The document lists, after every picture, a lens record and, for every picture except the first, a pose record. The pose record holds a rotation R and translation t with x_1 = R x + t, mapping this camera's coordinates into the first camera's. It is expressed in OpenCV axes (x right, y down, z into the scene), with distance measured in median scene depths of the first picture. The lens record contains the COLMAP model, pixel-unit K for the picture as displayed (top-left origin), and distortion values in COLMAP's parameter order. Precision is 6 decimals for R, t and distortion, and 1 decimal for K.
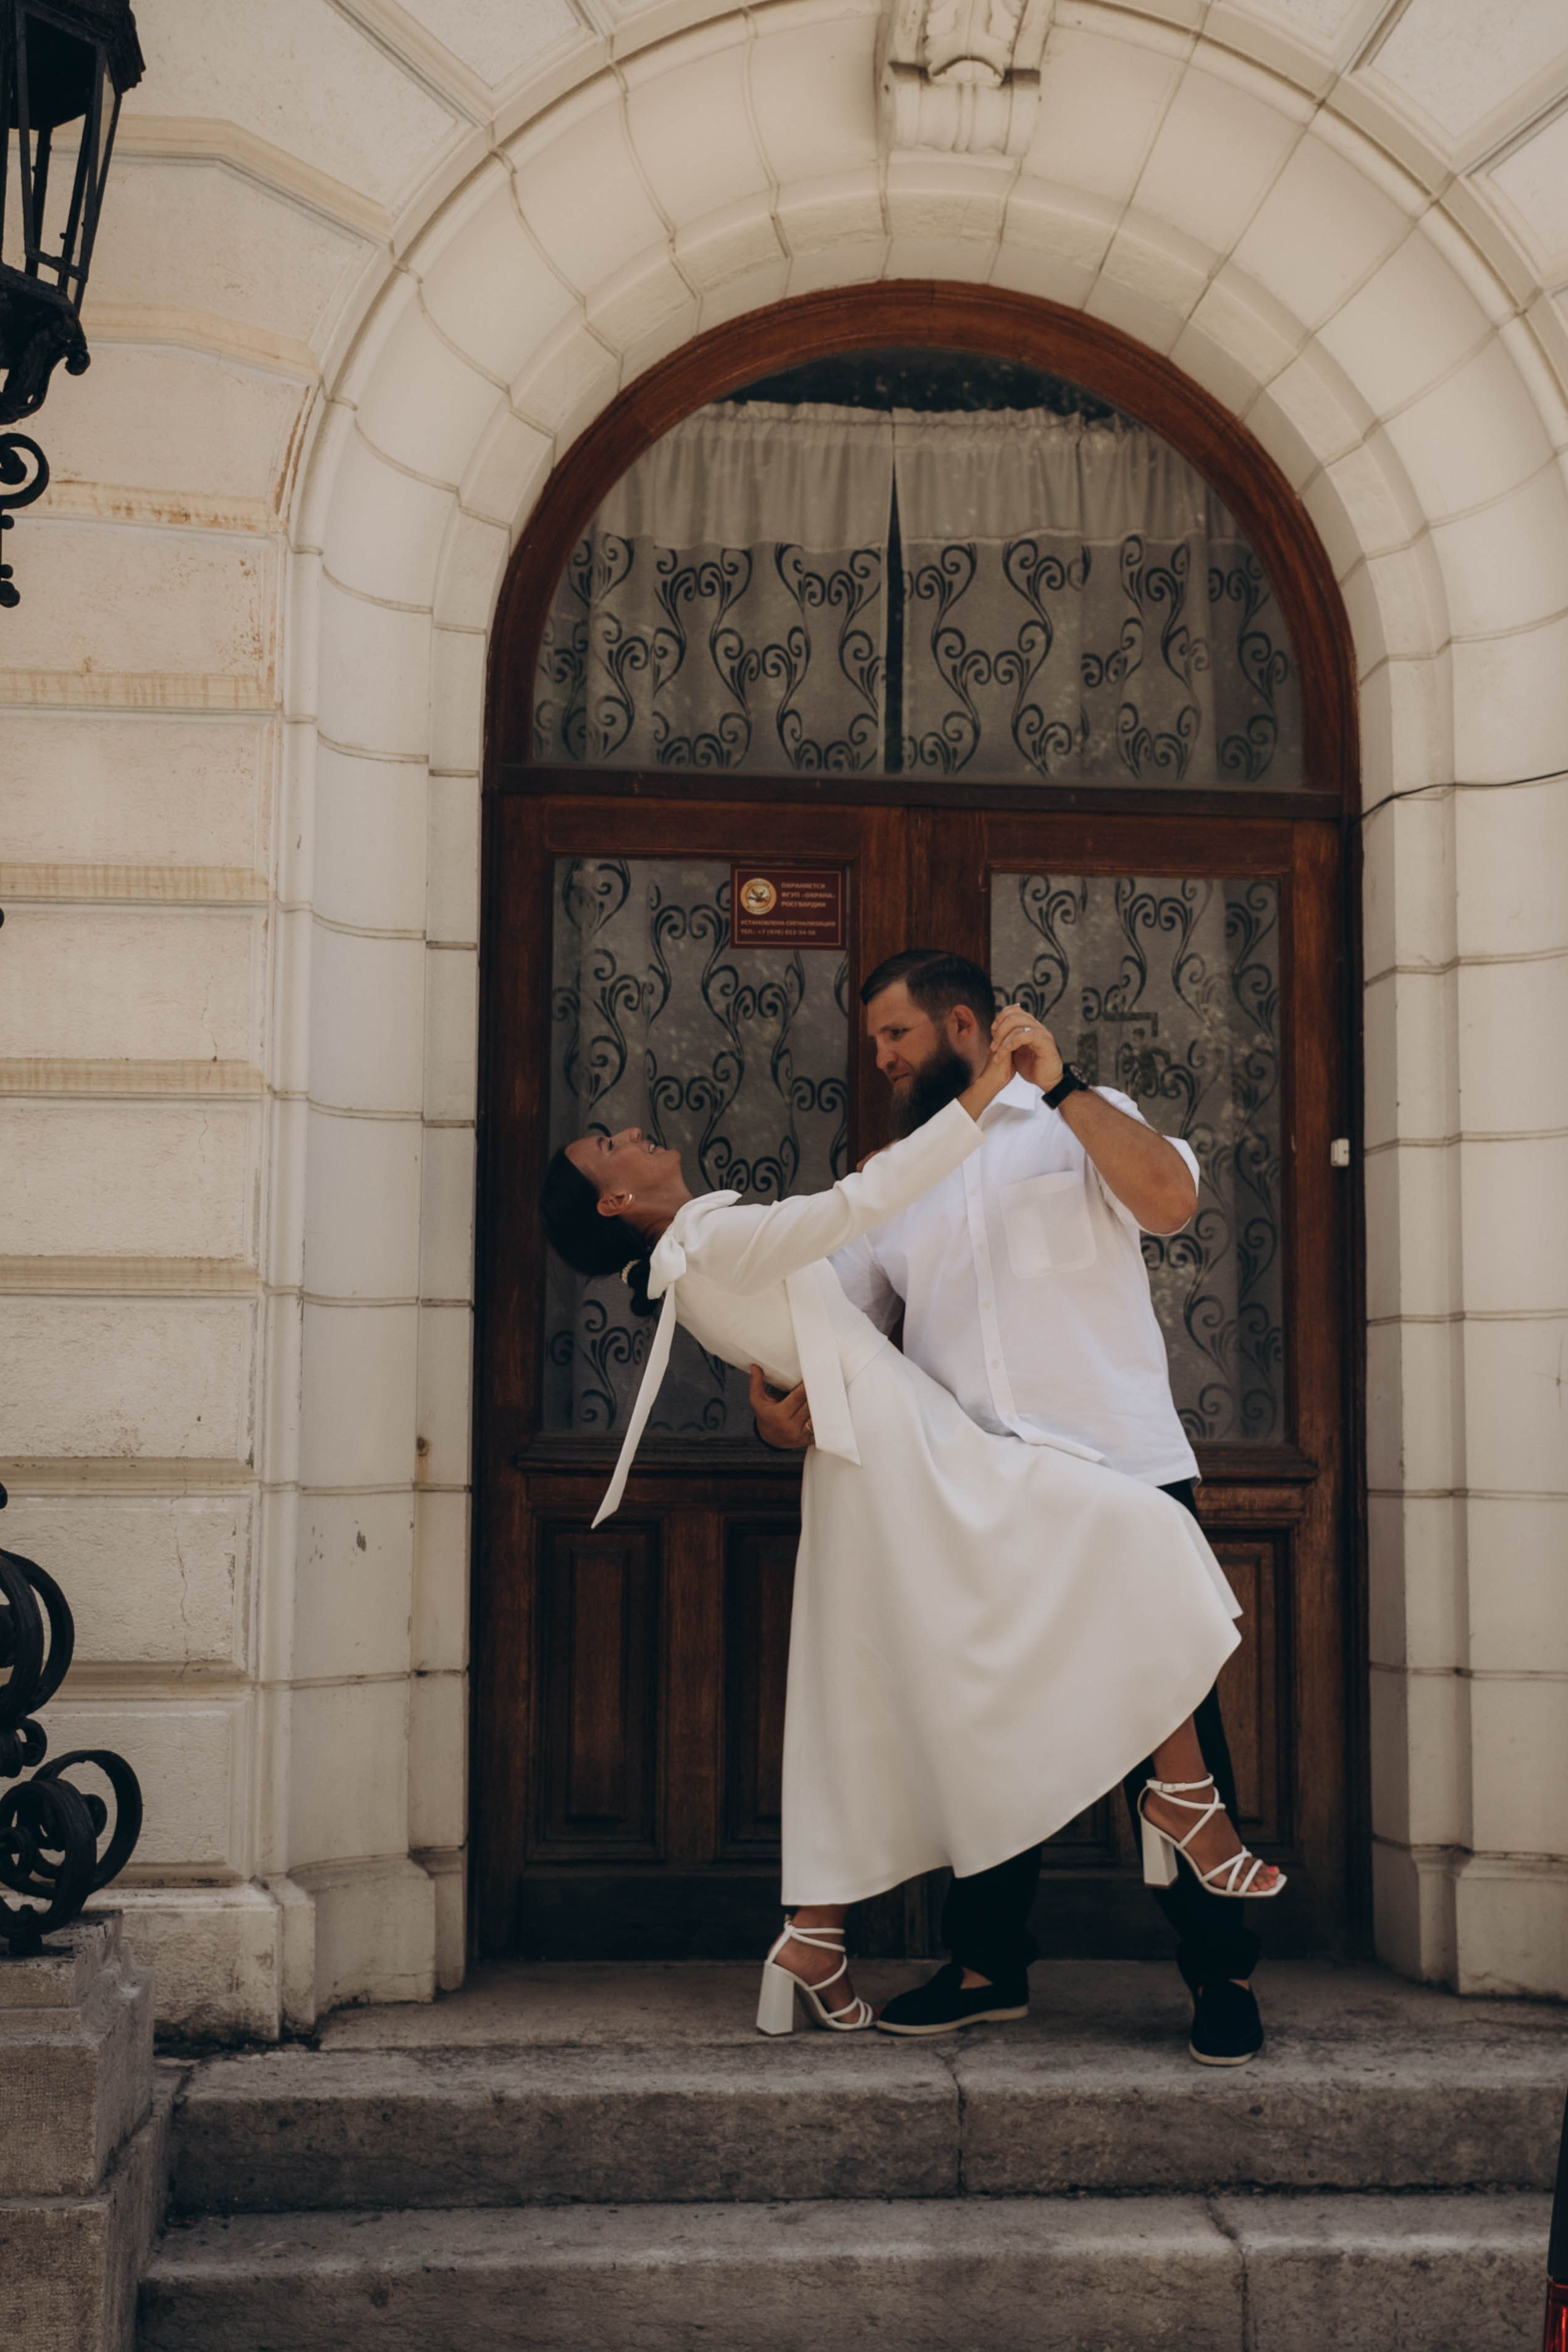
lens RADIAL K [[2862.4, 0, 796.5], [0, 2862.4, 1175.7], [0, 0, 1]] dist [0.022930, 0.084950]
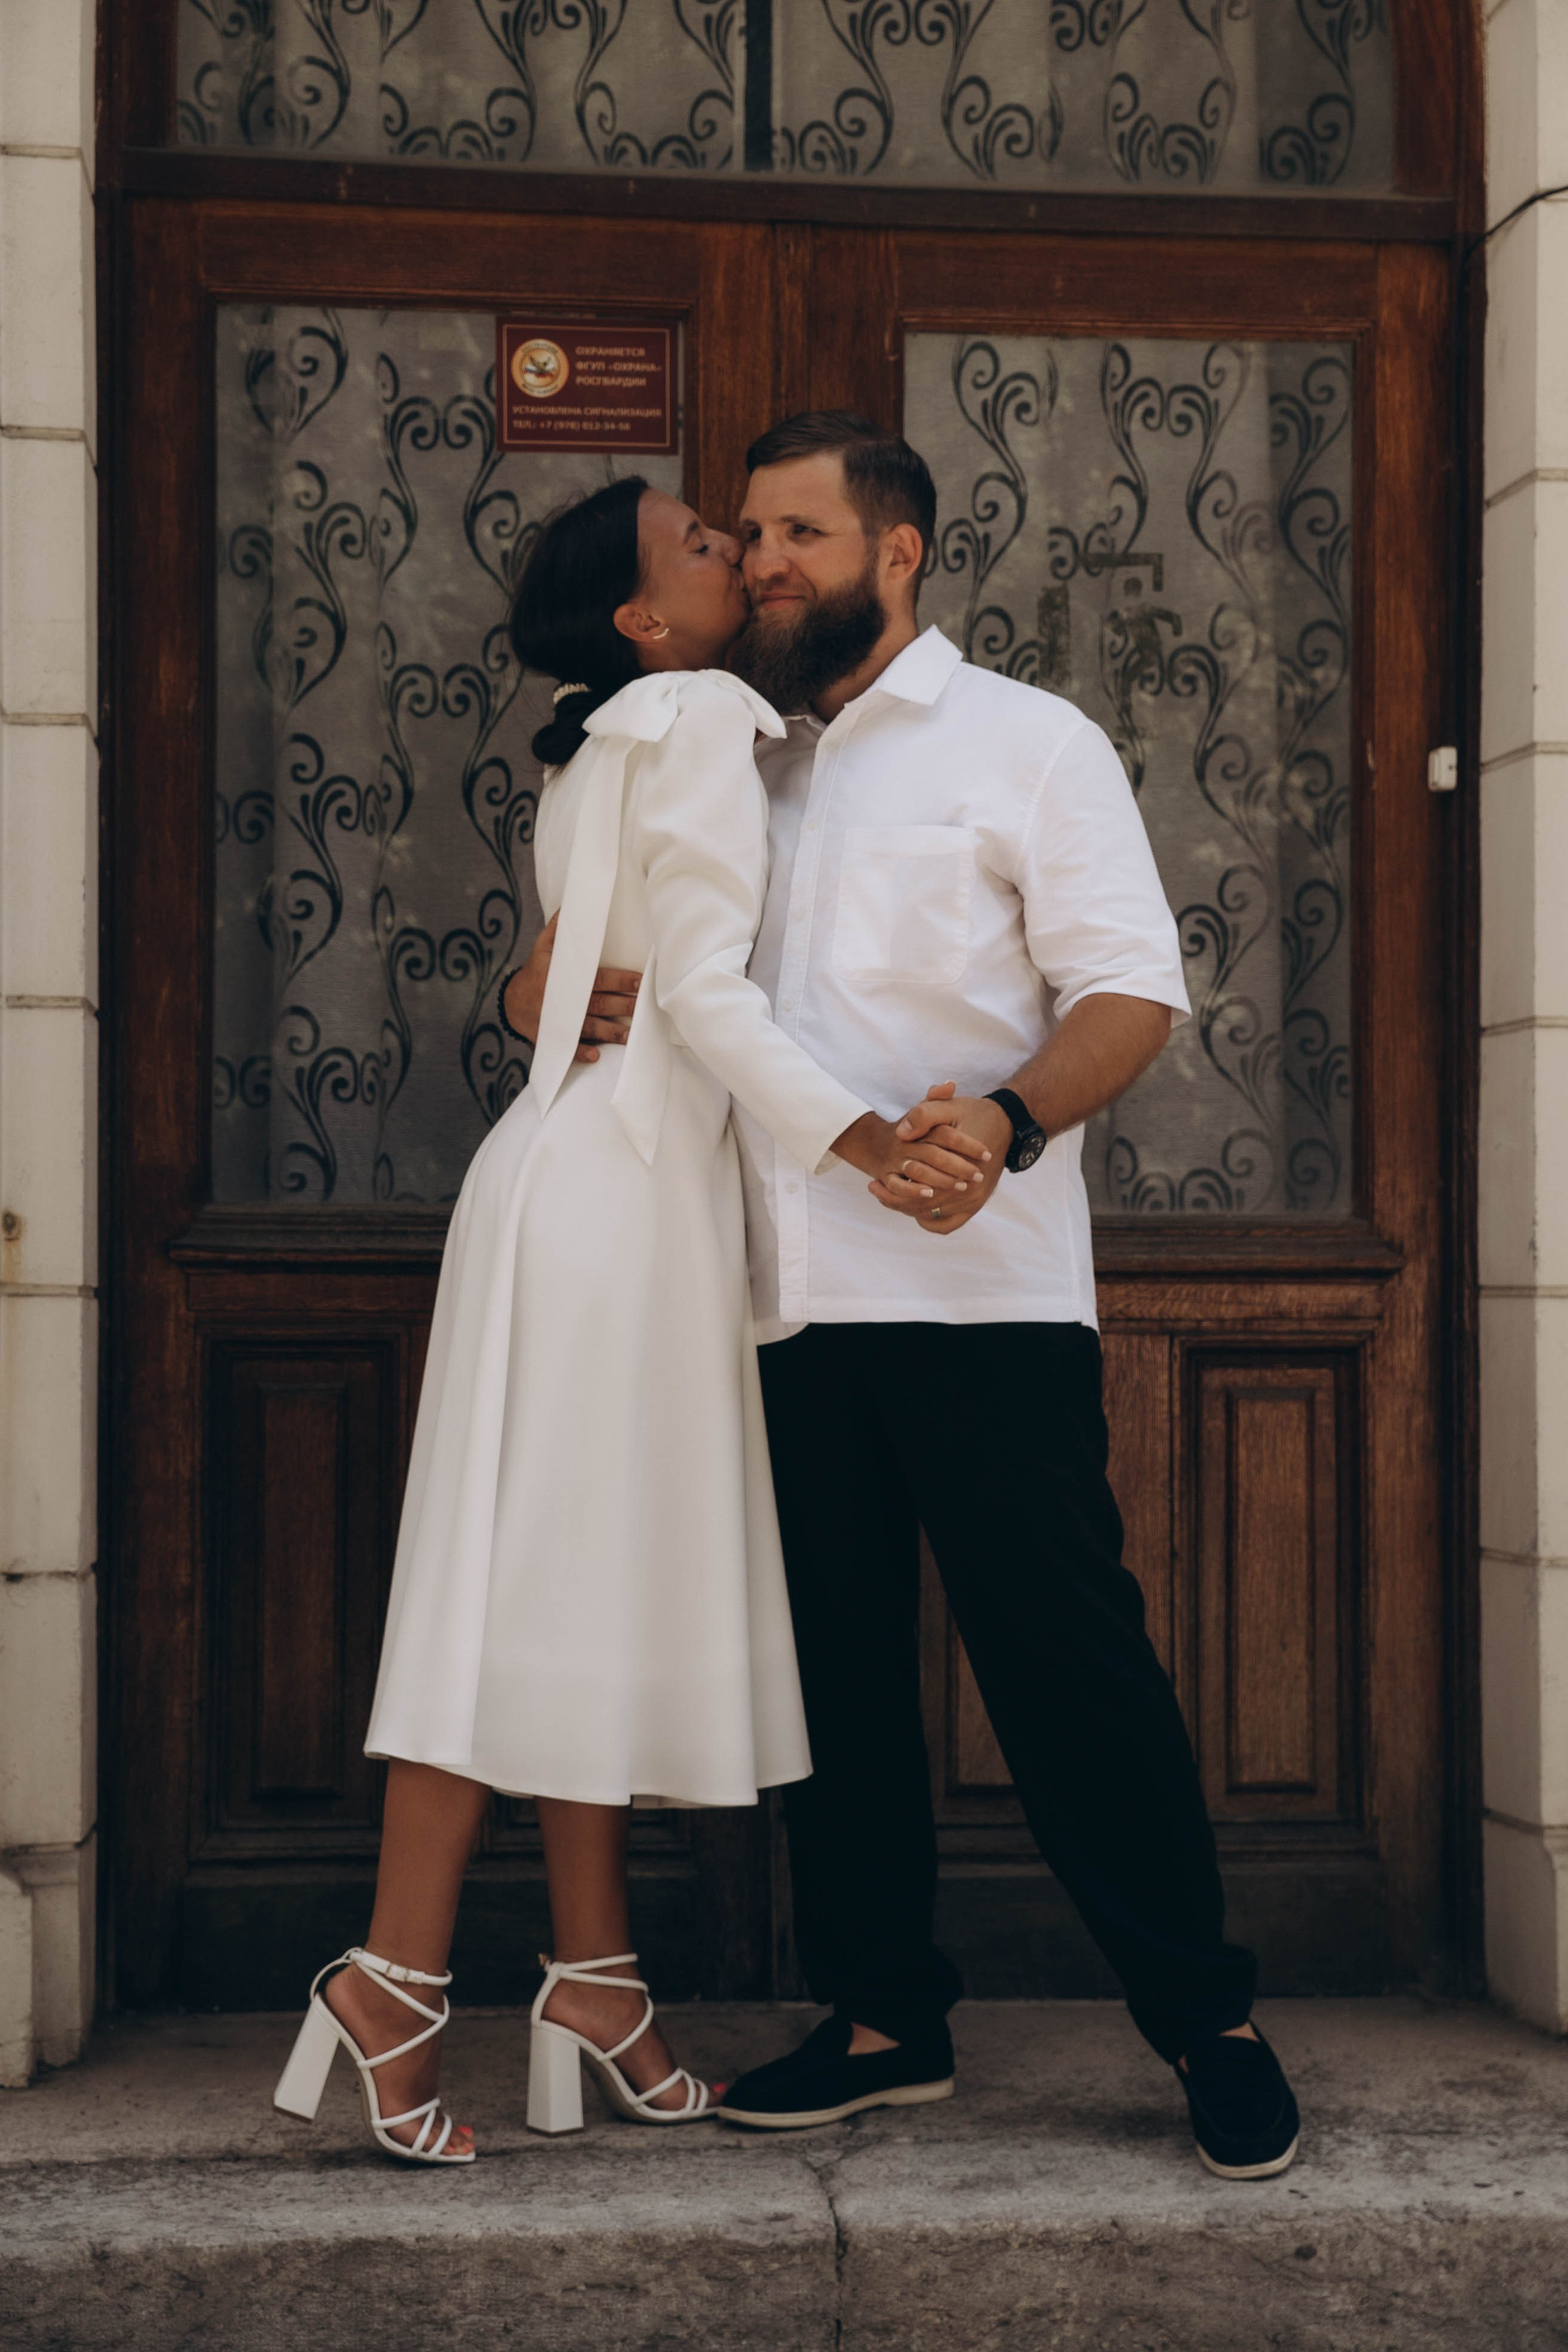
lens RADIAL K [[3799.3, 0, 784.0], [0, 3799.3, 1176.0], [0, 0, 1]] dist [0.161988, -0.089291]
pose [[0.999755, -0.004969, 0.021561, 0.023494], [0.003392, 0.997357, 0.072579, 0.021903], [-0.021864, -0.072488, 0.997130, 0.145012]]
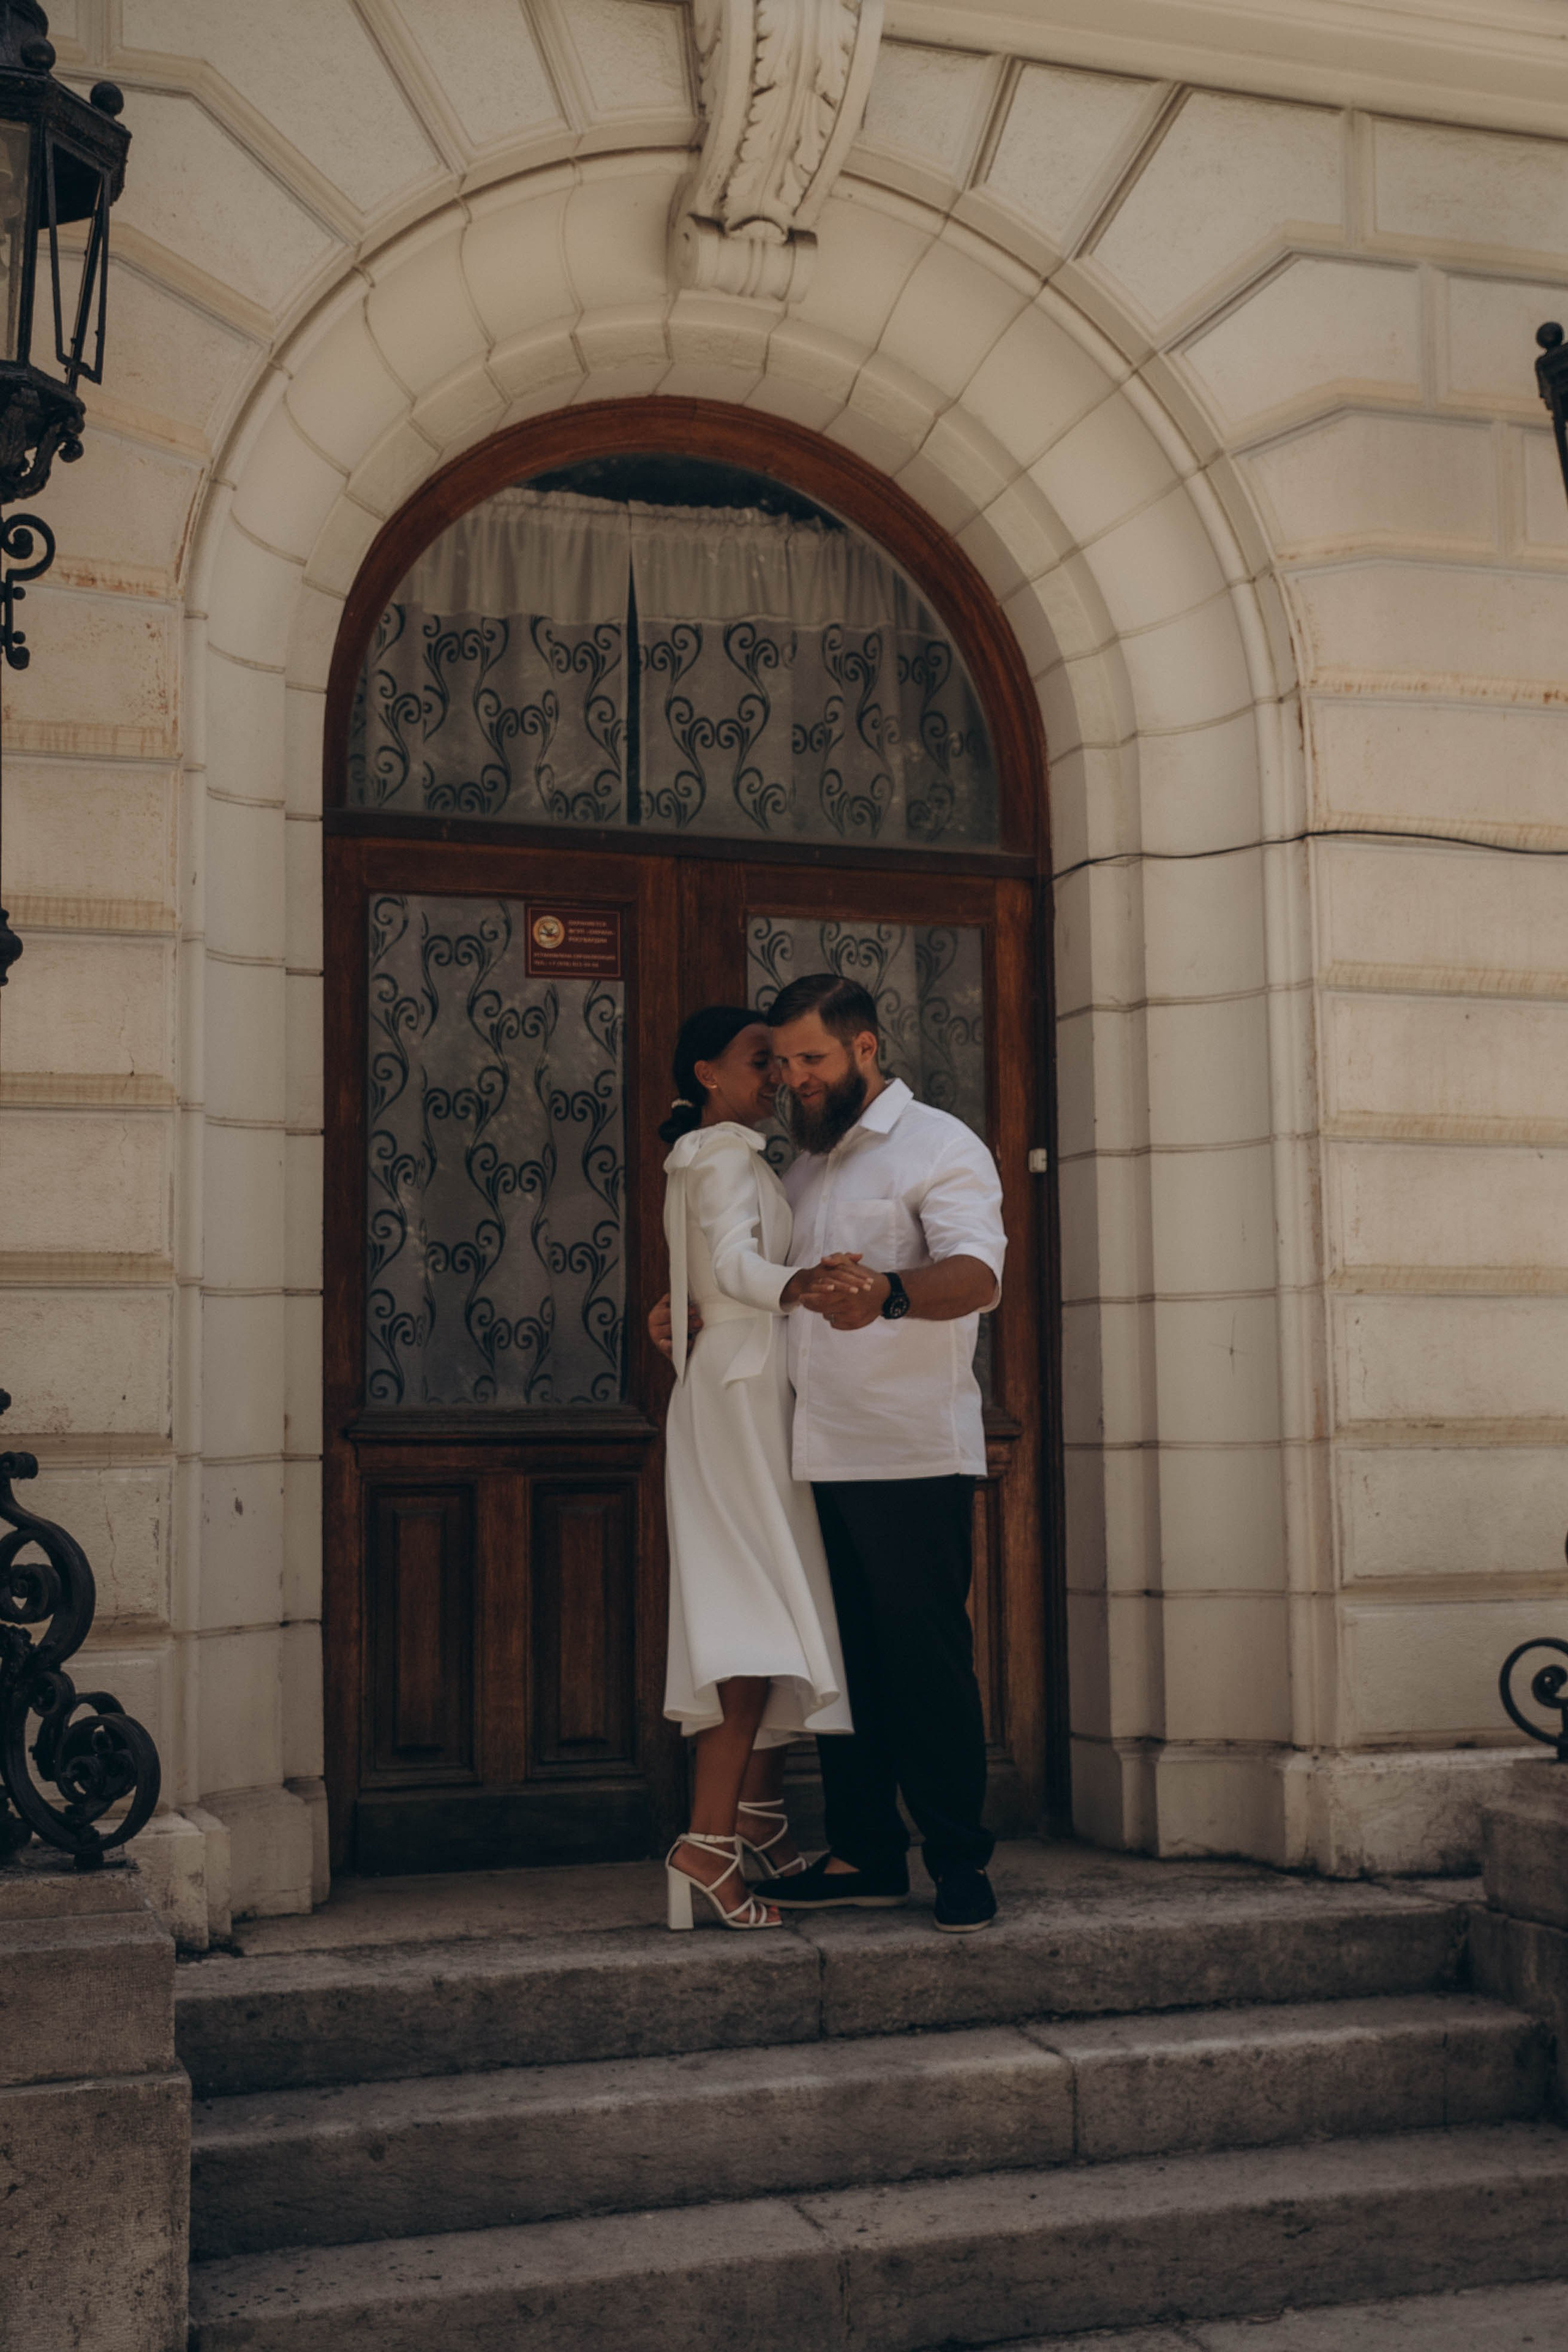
lens RADIAL K [[2753.7, 0, 784.0], [0, 2753.7, 1176.0], [0, 0, 1]] dist [0.029135, 0.045679]
pose [[0.972920, 0.003547, 0.231116, -0.188171], [-0.004315, 0.999987, 0.002819, -0.004741], [-0.231103, -0.003740, 0.972922, -0.090346]]
